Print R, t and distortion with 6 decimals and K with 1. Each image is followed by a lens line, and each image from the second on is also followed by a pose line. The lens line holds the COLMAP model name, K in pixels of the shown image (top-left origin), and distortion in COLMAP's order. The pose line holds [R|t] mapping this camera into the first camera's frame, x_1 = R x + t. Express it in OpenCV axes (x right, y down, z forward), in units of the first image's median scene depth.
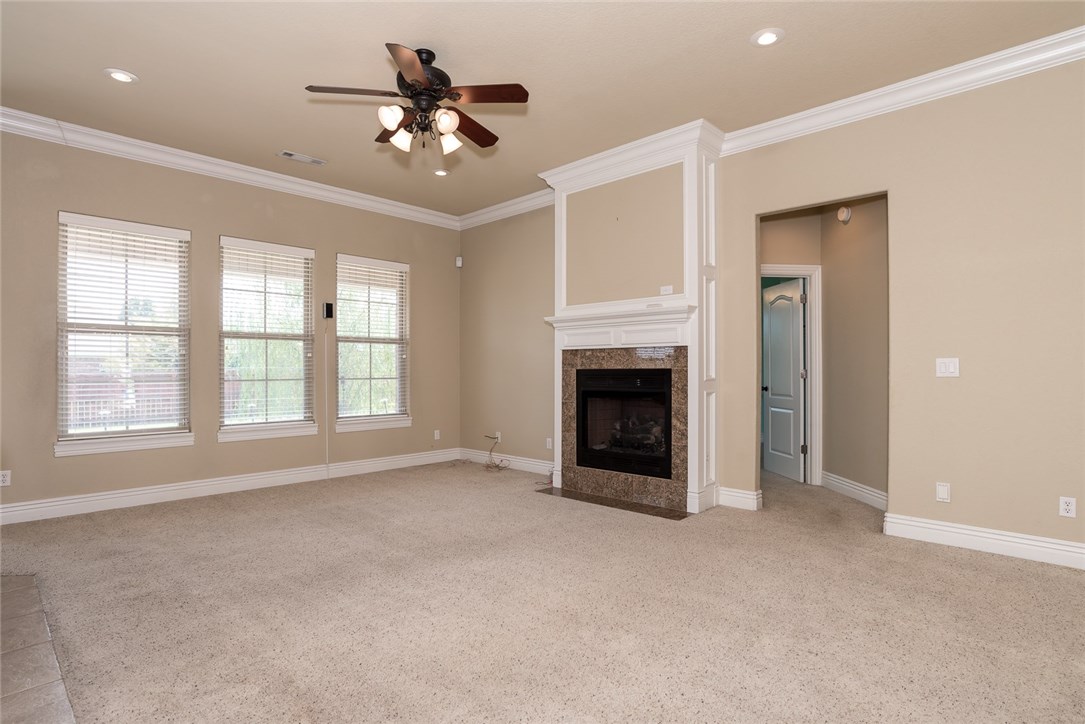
lens RADIAL K [[558.3, 0, 546.9], [0, 558.3, 362.4], [0, 0, 1]] dist [-0.041888, 0.008747]
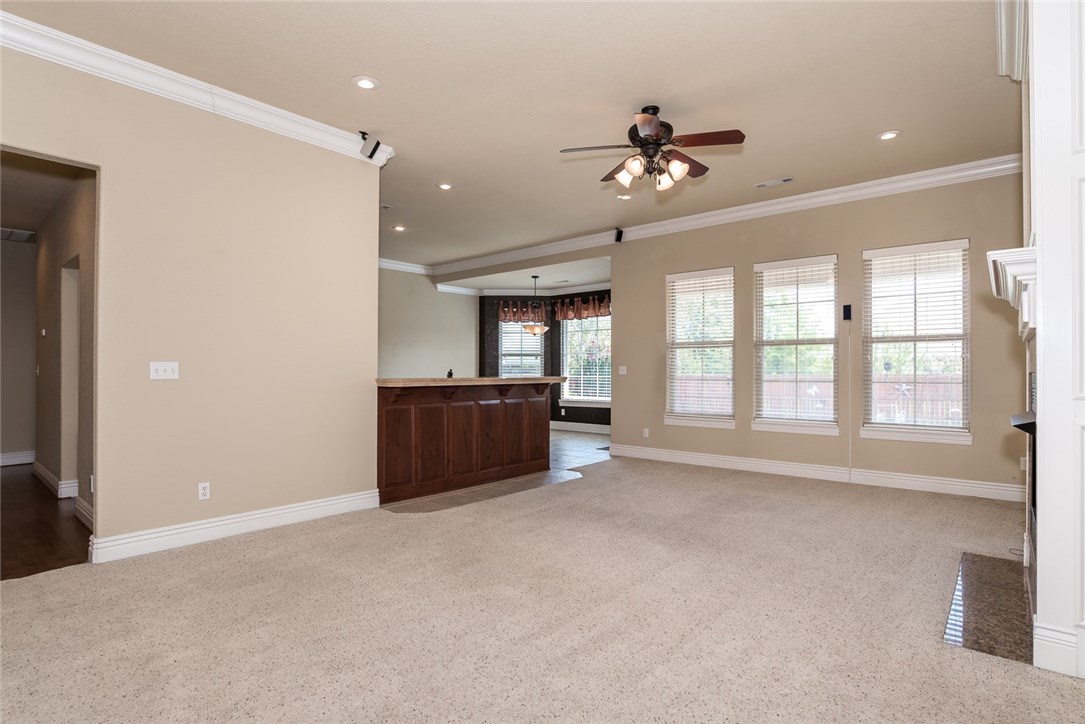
lens RADIAL K [[558.3, 0, 564.9], [0, 558.3, 376.2], [0, 0, 1]] dist [-0.041888, 0.008747]
pose [[0.064009, 0.009100, -0.997908, 0.559497], [0.009689, 0.999906, 0.009740, 0.005738], [0.997902, -0.010292, 0.063915, 0.433134]]
